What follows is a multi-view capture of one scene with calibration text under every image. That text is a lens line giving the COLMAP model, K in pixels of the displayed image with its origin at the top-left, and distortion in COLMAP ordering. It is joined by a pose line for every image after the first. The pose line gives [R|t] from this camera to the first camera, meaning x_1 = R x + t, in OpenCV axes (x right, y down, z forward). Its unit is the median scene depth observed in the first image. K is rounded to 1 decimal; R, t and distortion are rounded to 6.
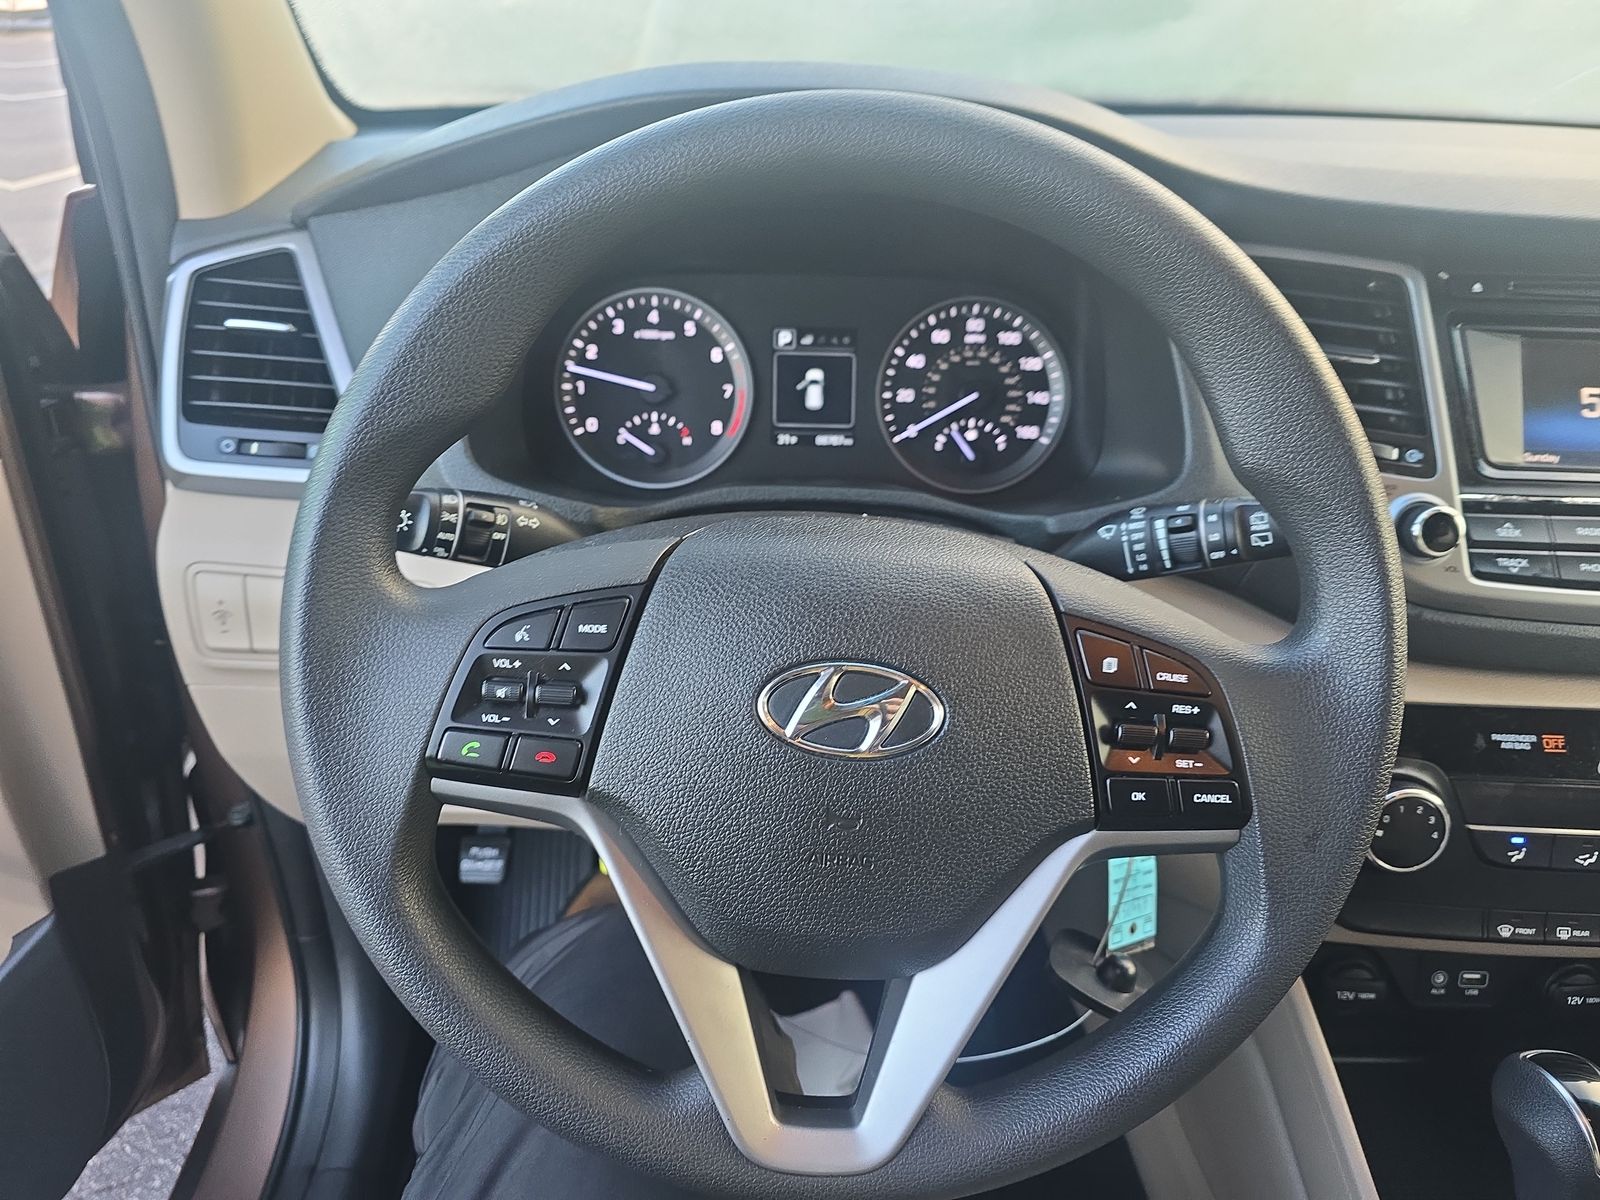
lens RADIAL K [[1050.8, 0, 800.0], [0, 1050.8, 600.0], [0, 0, 1]] dist [-0.029100, 0.000542]
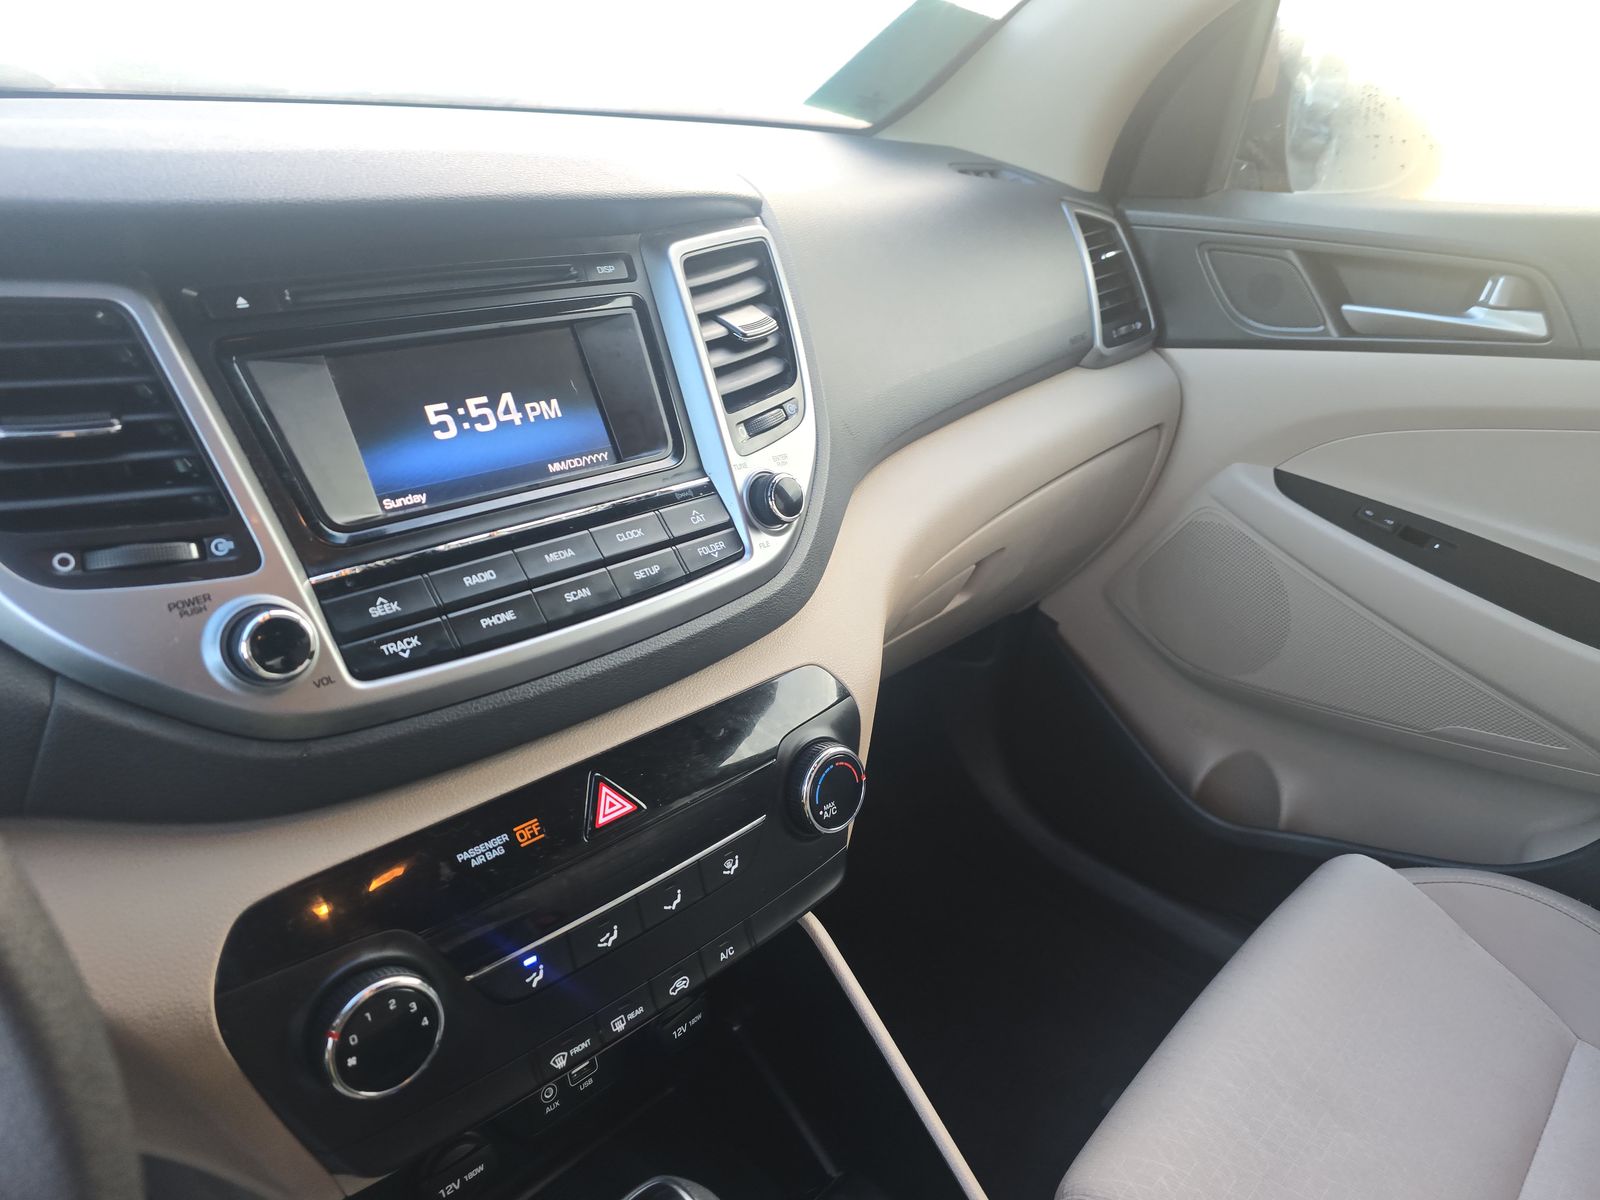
lens RADIAL K [[1050.8, 0, 800.0], [0, 1050.8, 600.0], [0, 0, 1]] dist [-0.029100, 0.000542]
pose [[0.685365, -0.293557, 0.666408, 0.393027], [0.299815, 0.947734, 0.109140, -0.066097], [-0.663616, 0.124998, 0.737556, 0.227934]]
